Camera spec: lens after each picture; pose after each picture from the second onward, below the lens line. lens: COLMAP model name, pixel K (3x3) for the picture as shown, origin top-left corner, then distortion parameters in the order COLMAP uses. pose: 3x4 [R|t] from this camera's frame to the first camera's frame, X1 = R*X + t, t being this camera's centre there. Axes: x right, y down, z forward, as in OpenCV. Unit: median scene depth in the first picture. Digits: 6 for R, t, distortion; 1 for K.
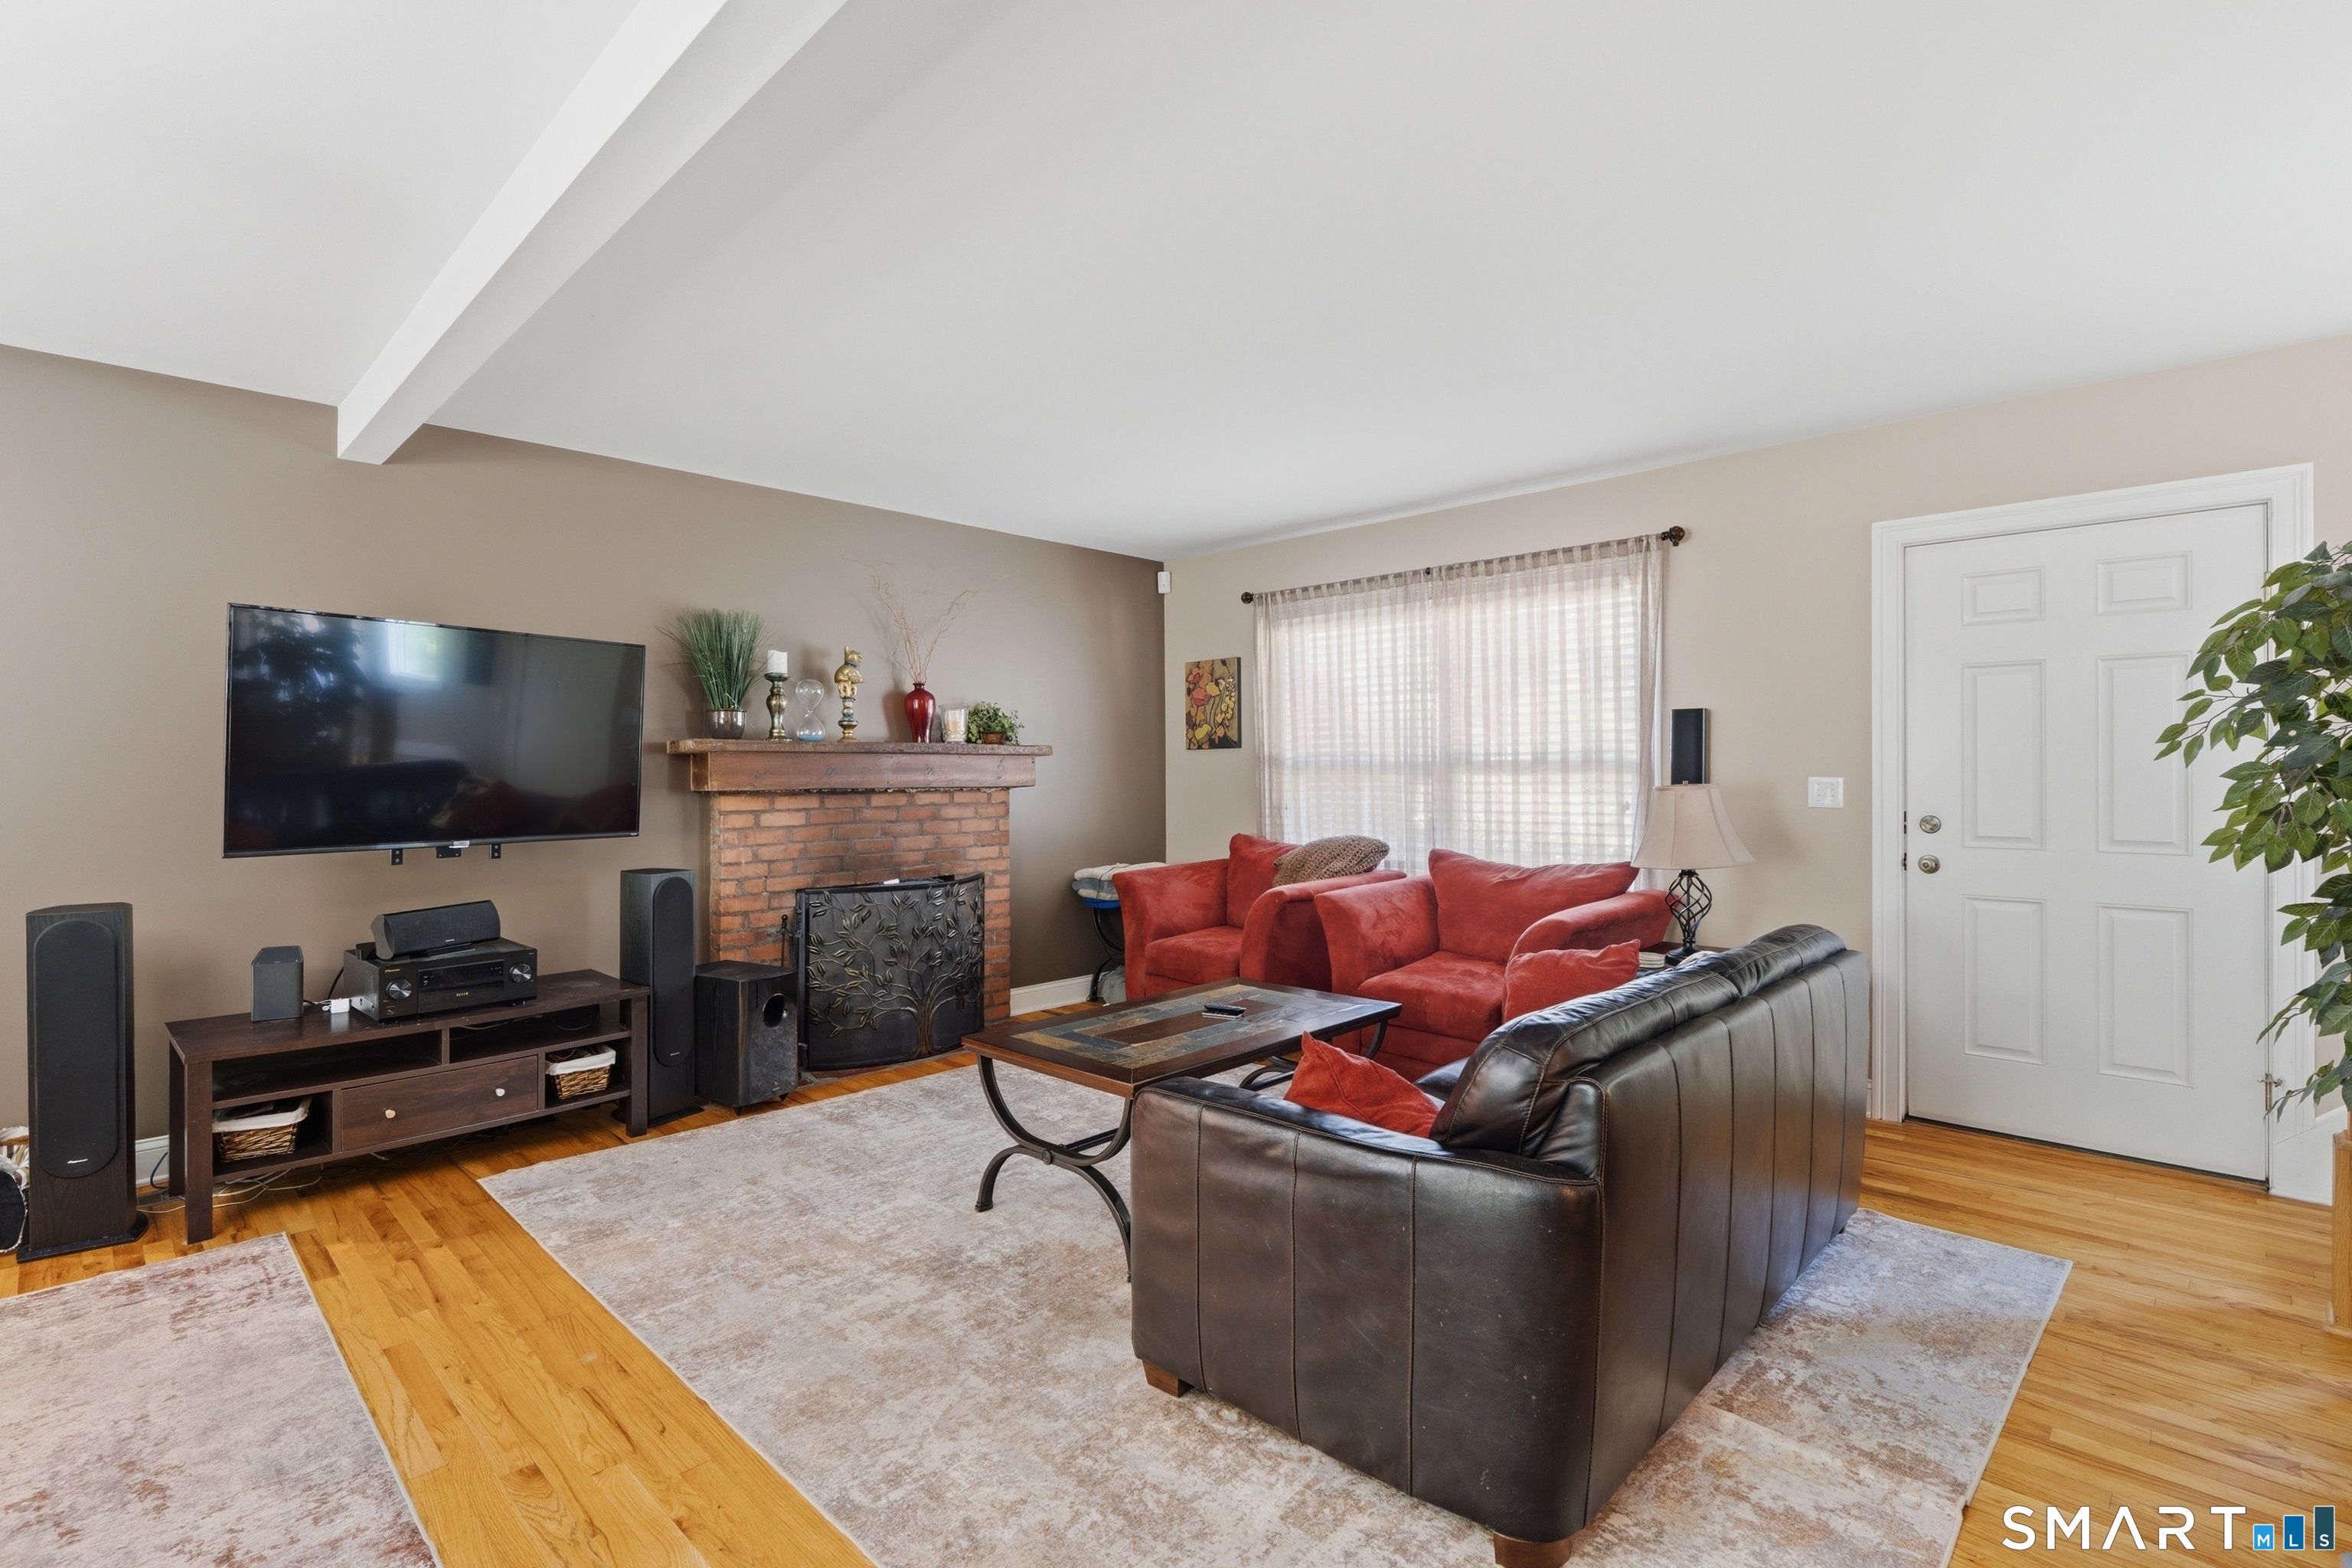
lens RADIAL K [[1077.2, 0, 1160.3], [0, 1077.2, 782.5], [0, 0, 1]] dist [-0.008970, 0.001402]
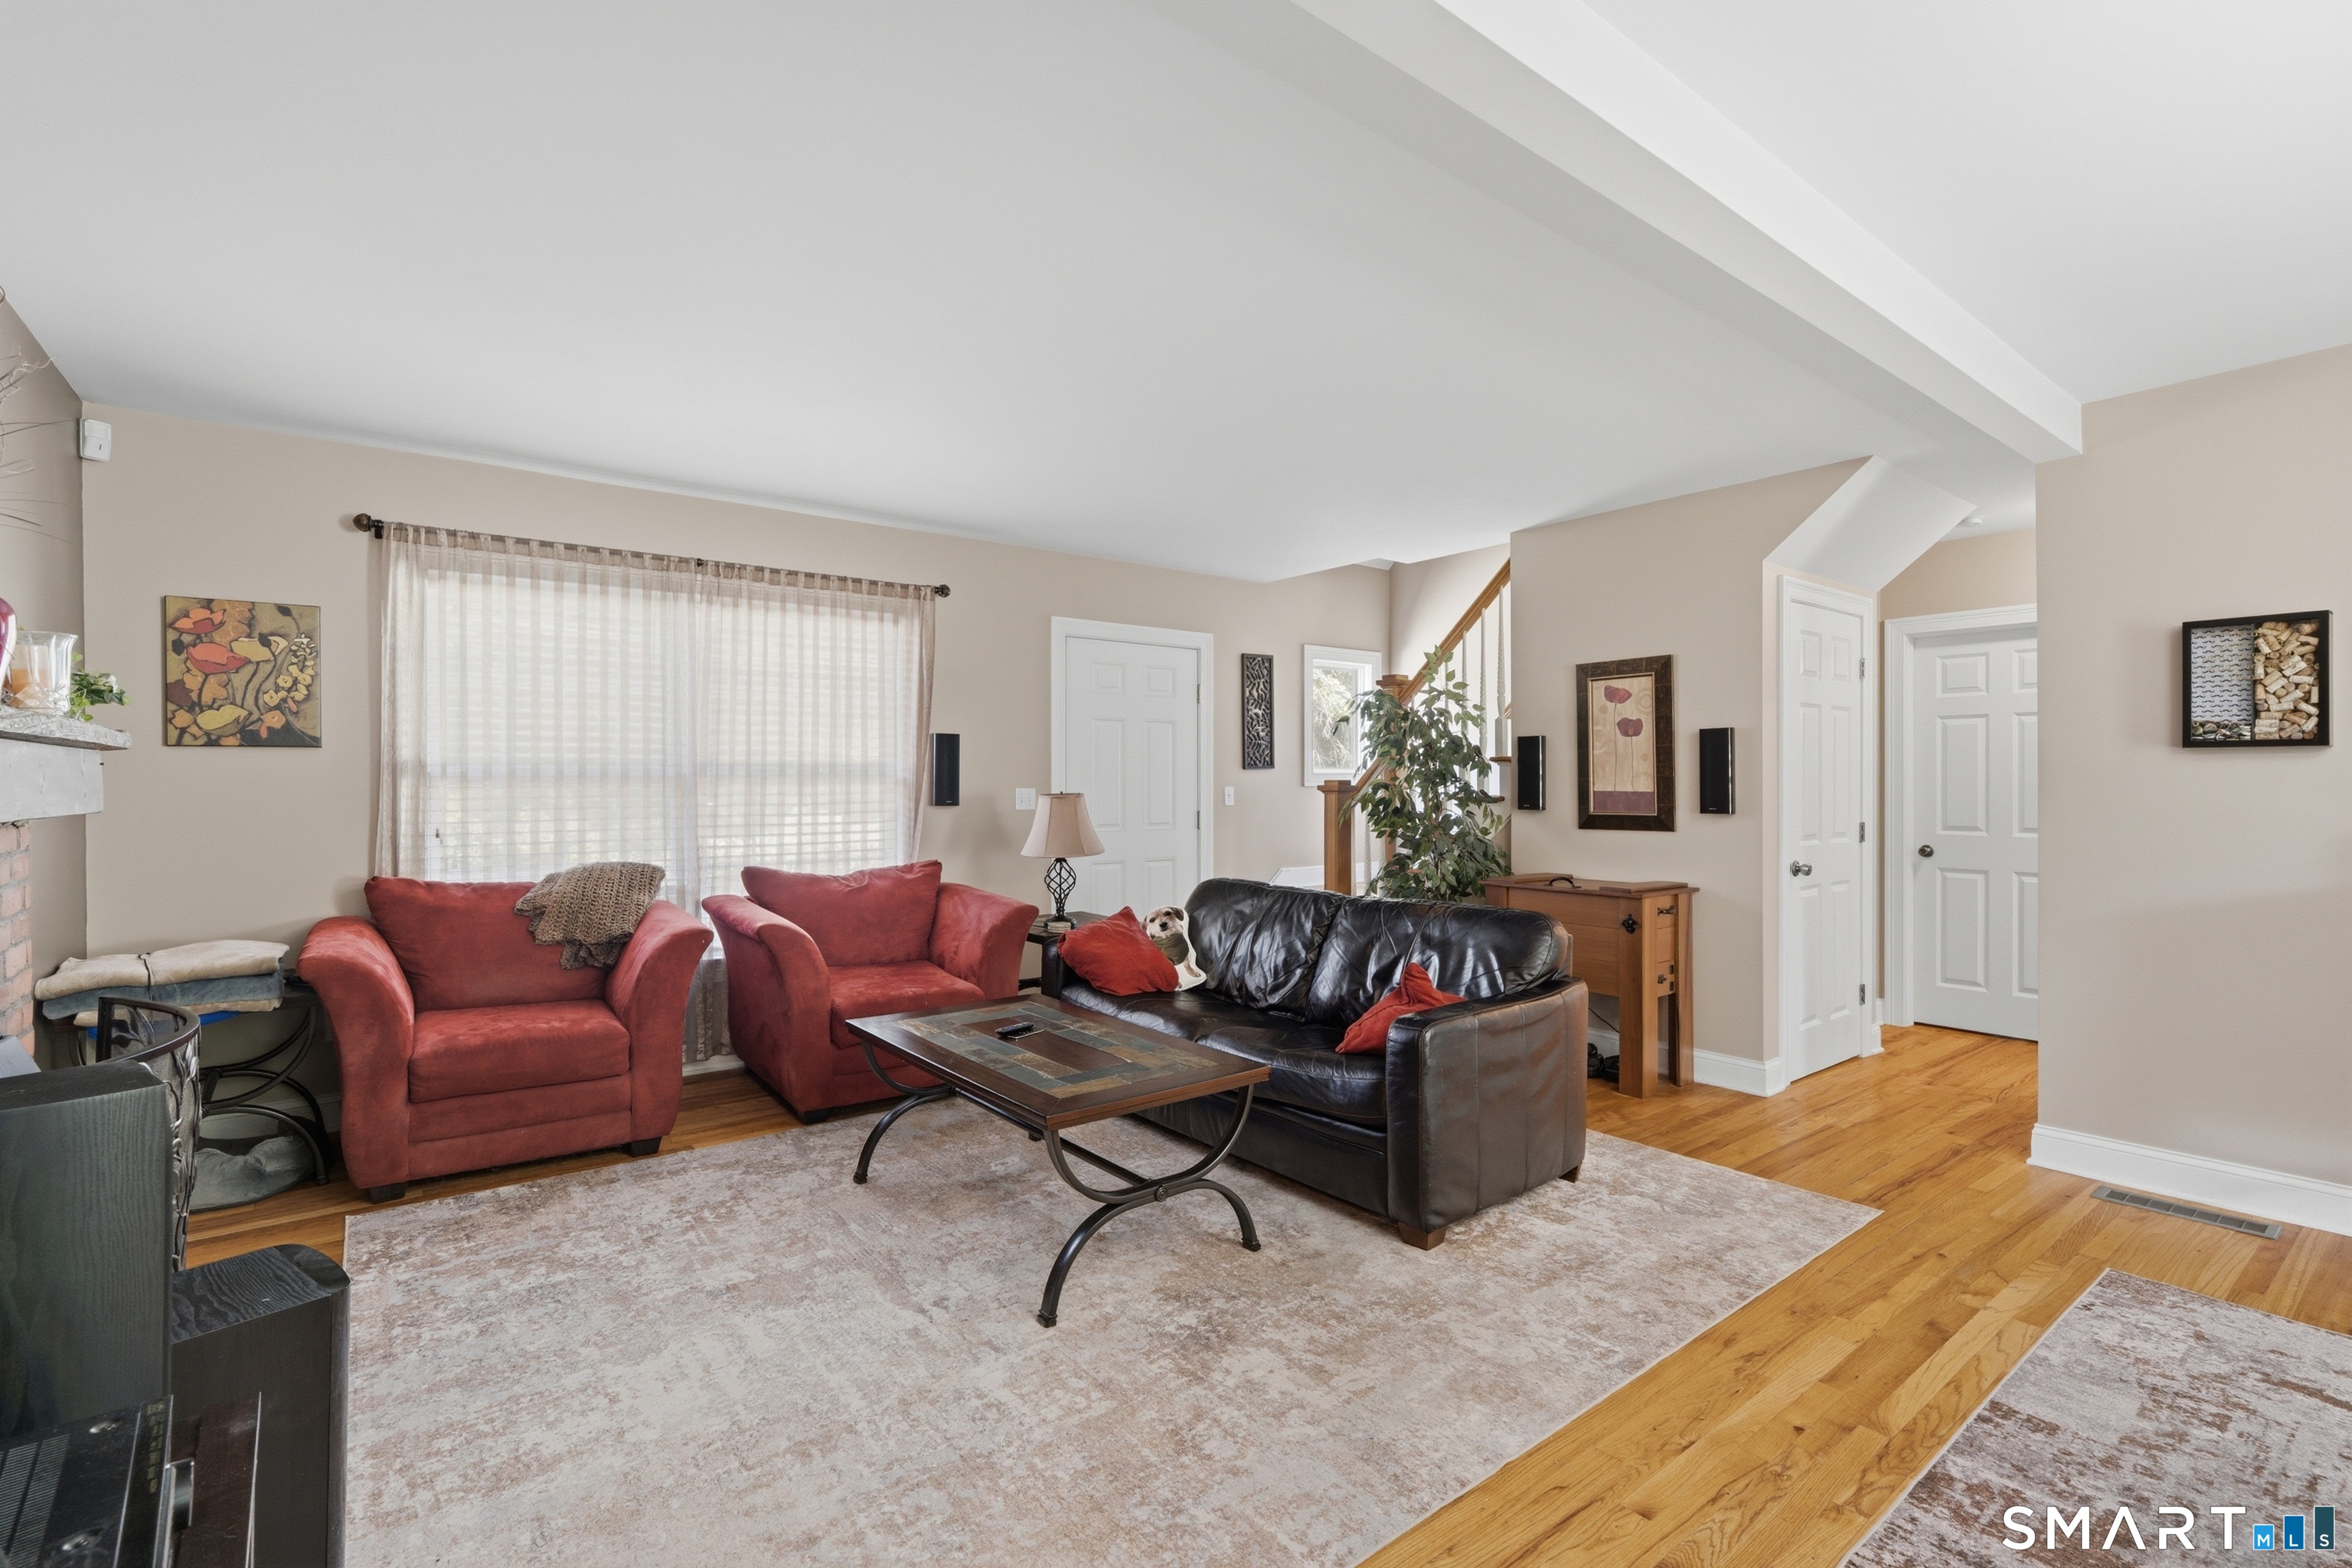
lens RADIAL K [[1077.2, 0, 1145.0], [0, 1077.2, 789.8], [0, 0, 1]] dist [-0.008970, 0.001402]
pose [[0.144506, -0.007689, 0.989474, -0.732513], [0.006823, 0.999954, 0.006774, -0.010773], [-0.989480, 0.005772, 0.144552, 0.615551]]
